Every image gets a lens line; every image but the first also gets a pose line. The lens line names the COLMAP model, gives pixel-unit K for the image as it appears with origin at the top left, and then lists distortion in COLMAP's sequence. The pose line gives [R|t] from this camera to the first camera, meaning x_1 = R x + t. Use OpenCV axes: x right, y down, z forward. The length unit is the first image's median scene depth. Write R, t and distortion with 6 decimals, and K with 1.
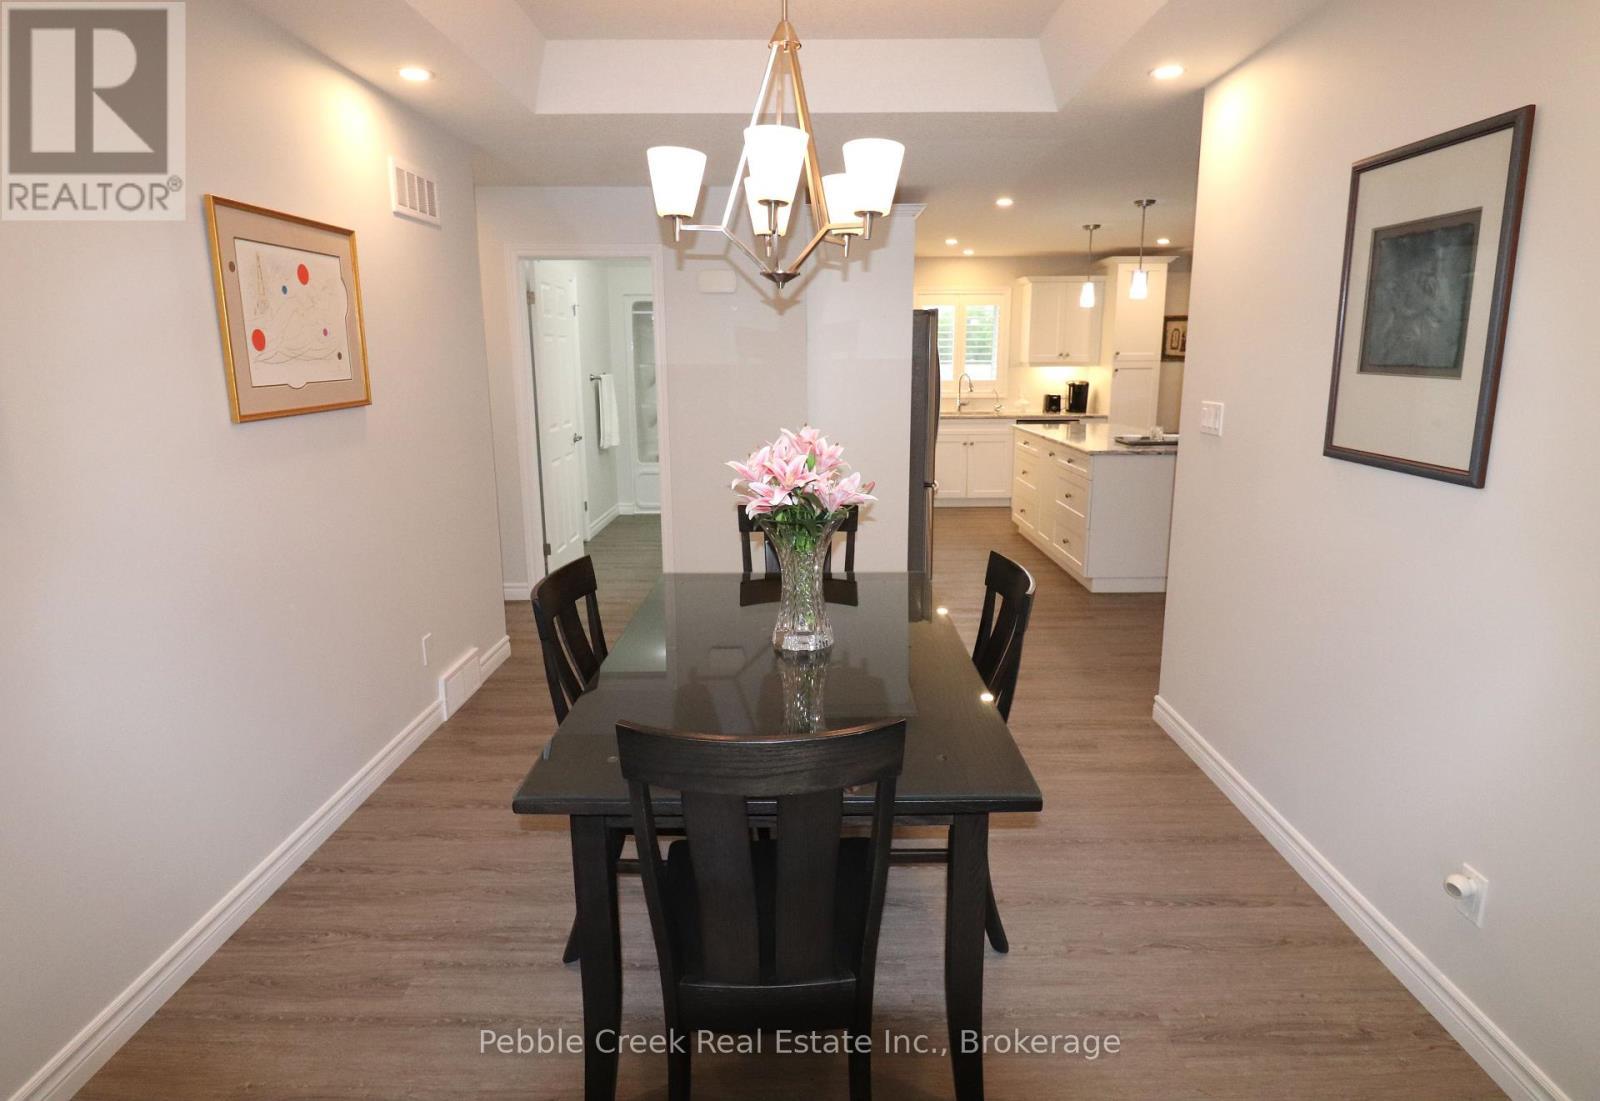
lens RADIAL K [[851.6, 0, 804.3], [0, 851.6, 506.1], [0, 0, 1]] dist [0.004636, 0.001517]
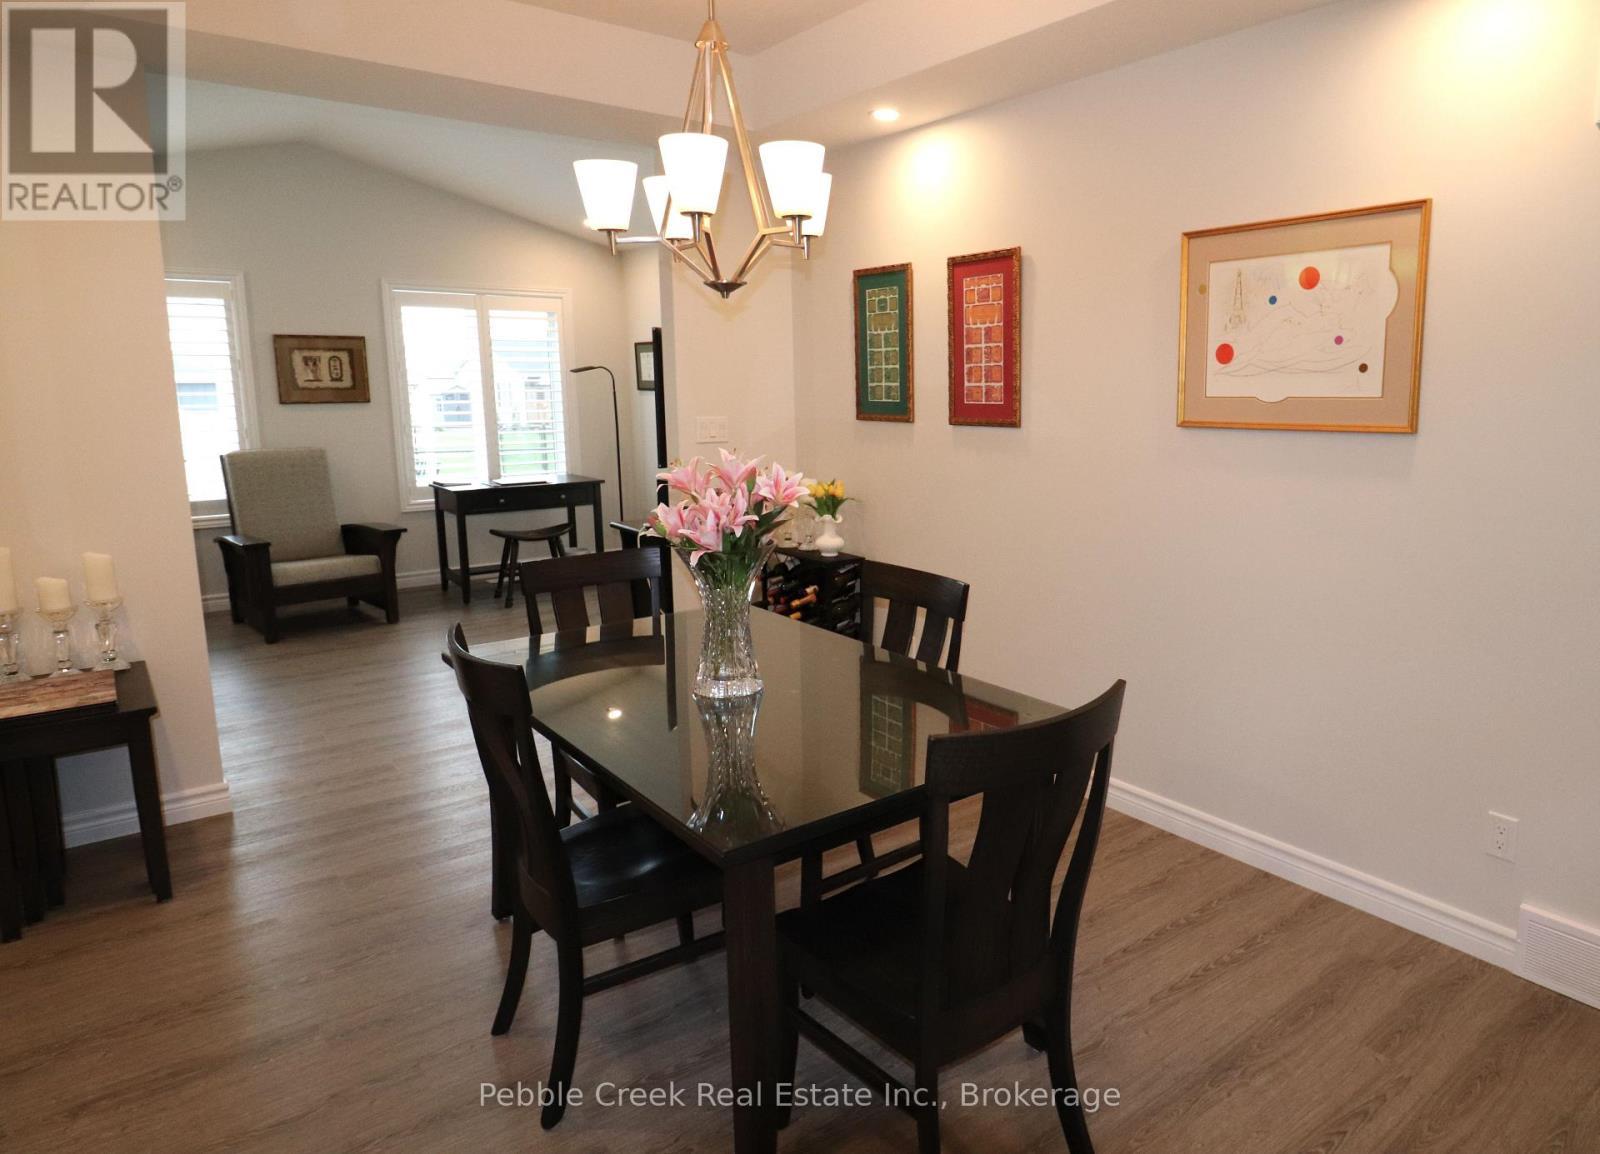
lens RADIAL K [[1012.6, 0, 895.5], [0, 1012.6, 540.5], [0, 0, 1]] dist [-0.002626, -0.000154]
pose [[-0.777145, 0.105554, -0.620407, 0.471870], [-0.105733, 0.949920, 0.294062, -0.293269], [0.620376, 0.294126, -0.727065, 1.685776]]
